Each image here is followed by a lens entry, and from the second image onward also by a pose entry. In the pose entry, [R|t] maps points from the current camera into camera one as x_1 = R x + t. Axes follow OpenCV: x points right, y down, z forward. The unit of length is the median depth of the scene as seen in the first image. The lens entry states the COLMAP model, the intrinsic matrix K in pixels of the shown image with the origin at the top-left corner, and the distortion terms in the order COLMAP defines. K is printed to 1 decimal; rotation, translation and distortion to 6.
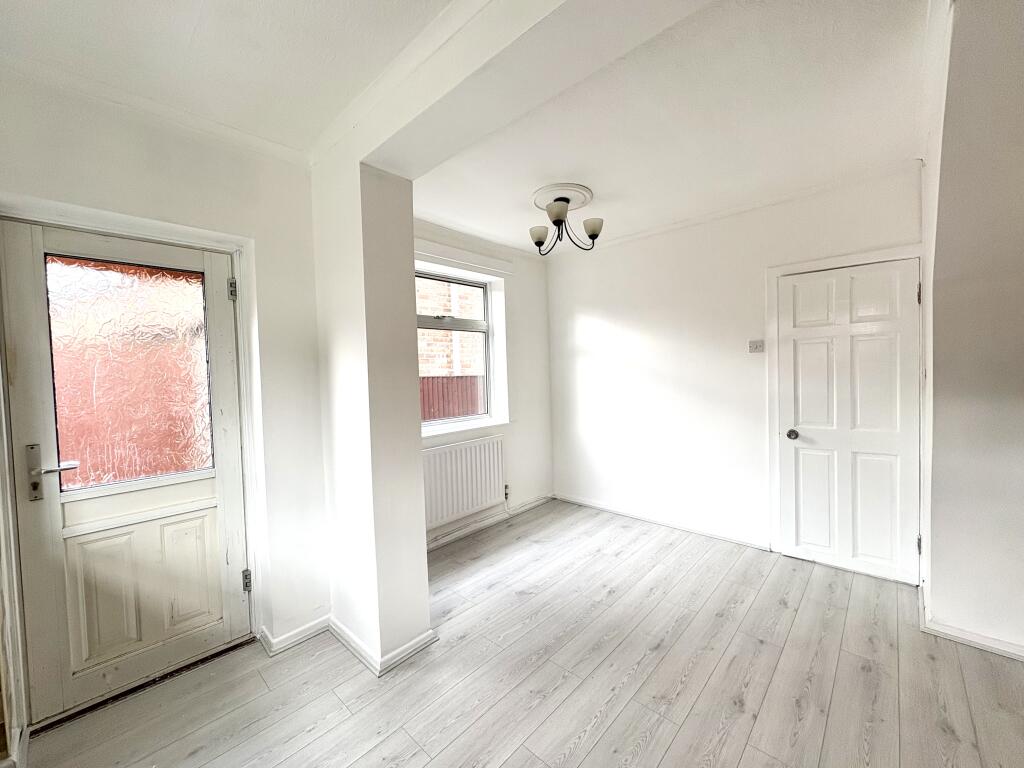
lens RADIAL K [[406.2, 0, 513.7], [0, 406.2, 384.2], [0, 0, 1]] dist [-0.001262, 0.000249]
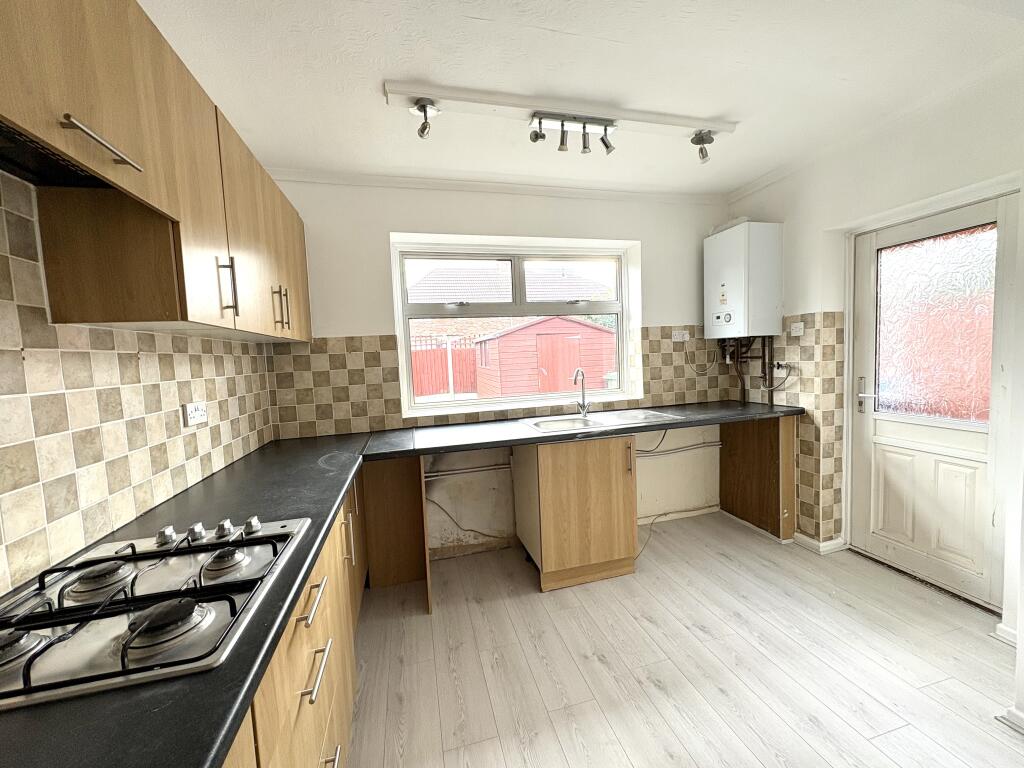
lens RADIAL K [[406.2, 0, 513.7], [0, 406.2, 384.2], [0, 0, 1]] dist [-0.001262, 0.000249]
pose [[-0.531959, 0.117329, -0.838602, 0.708477], [0.035355, 0.992568, 0.116443, -0.045504], [0.846032, 0.032294, -0.532154, 0.568939]]
